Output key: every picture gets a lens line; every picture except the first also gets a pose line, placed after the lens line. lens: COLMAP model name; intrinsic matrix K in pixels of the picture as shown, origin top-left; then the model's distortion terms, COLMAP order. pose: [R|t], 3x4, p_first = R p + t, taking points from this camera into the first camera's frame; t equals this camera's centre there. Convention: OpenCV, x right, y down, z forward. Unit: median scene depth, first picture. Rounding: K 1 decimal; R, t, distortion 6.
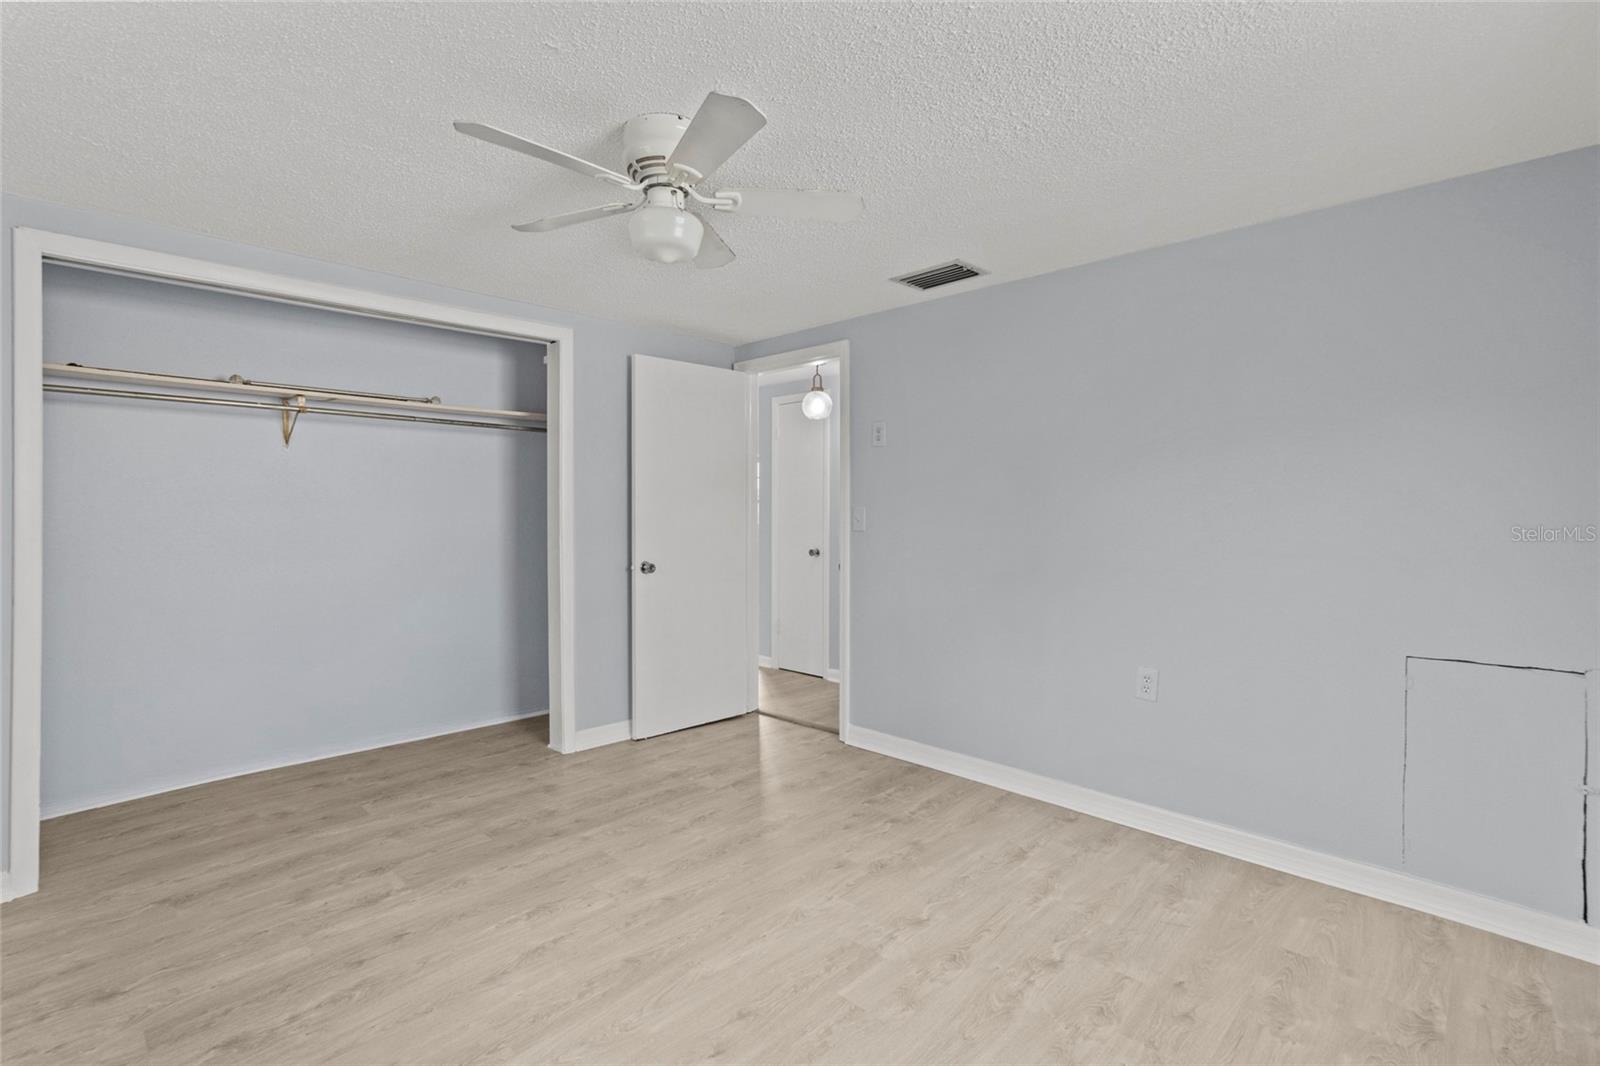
lens RADIAL K [[737.3, 0, 788.8], [0, 737.3, 510.3], [0, 0, 1]] dist [0.005165, 0.000192]
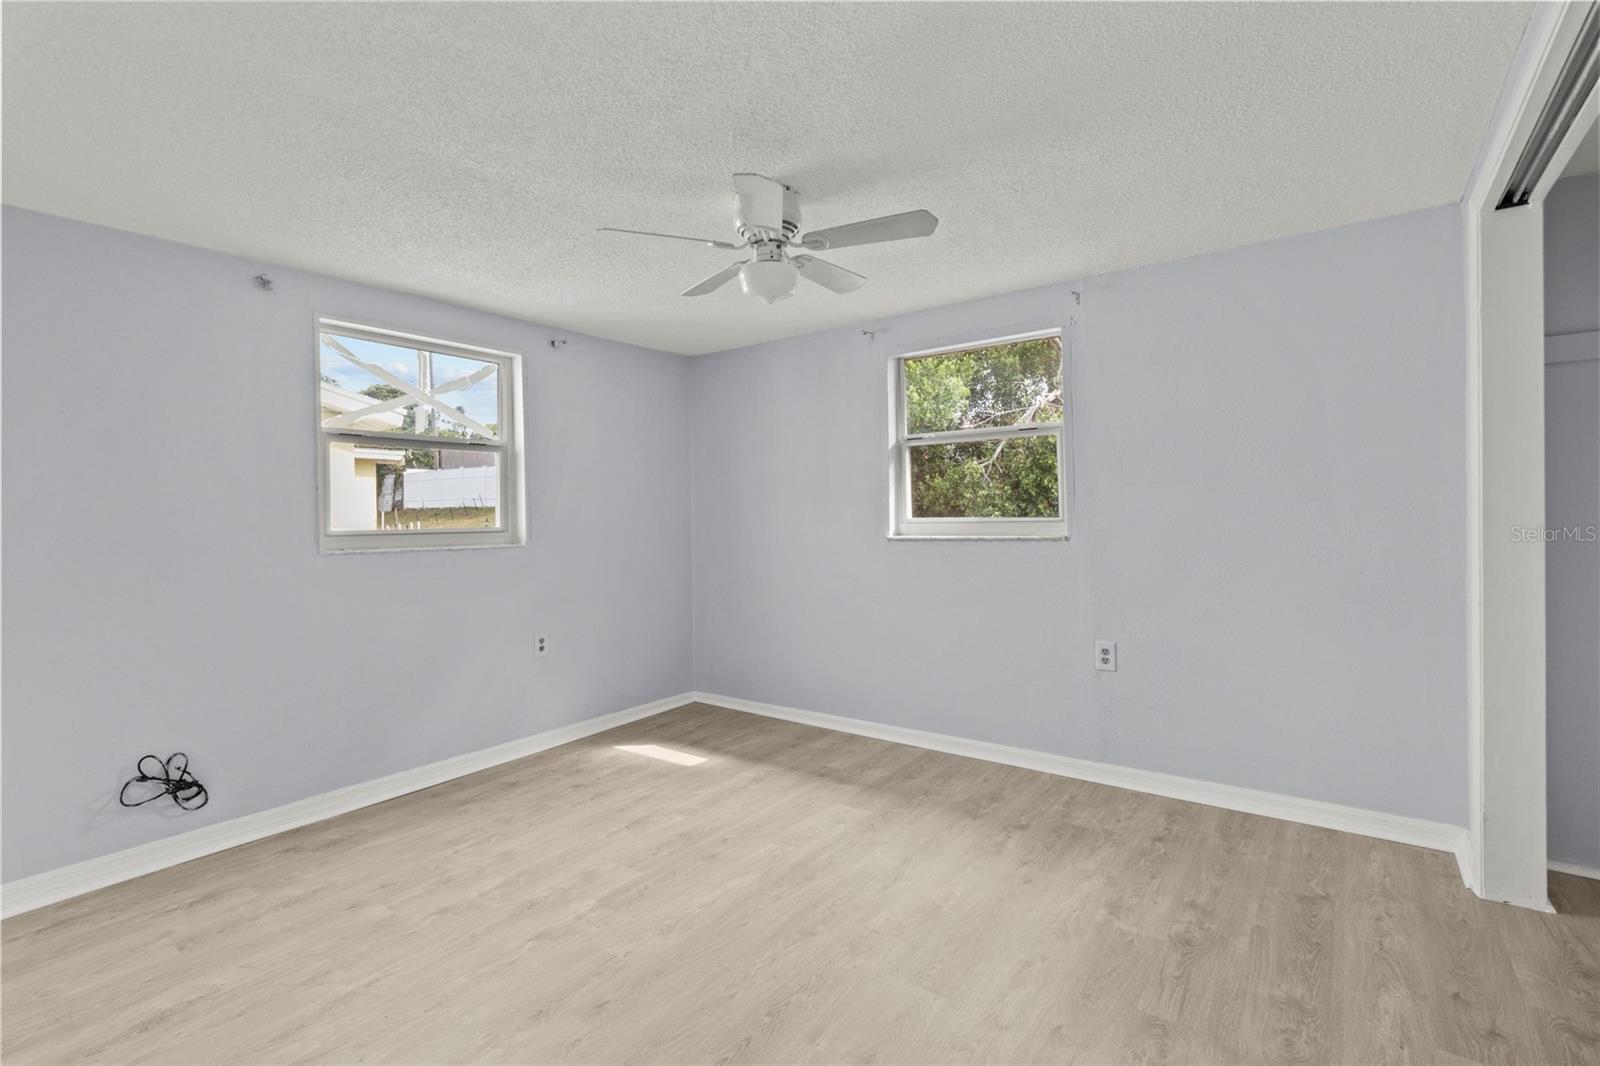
lens RADIAL K [[734.5, 0, 788.0], [0, 734.5, 516.6], [0, 0, 1]] dist [0.003569, 0.000055]
pose [[-0.992500, 0.016762, -0.121092, -0.037636], [0.016508, 0.999859, 0.003099, 0.012008], [0.121127, 0.001076, -0.992636, 2.016505]]
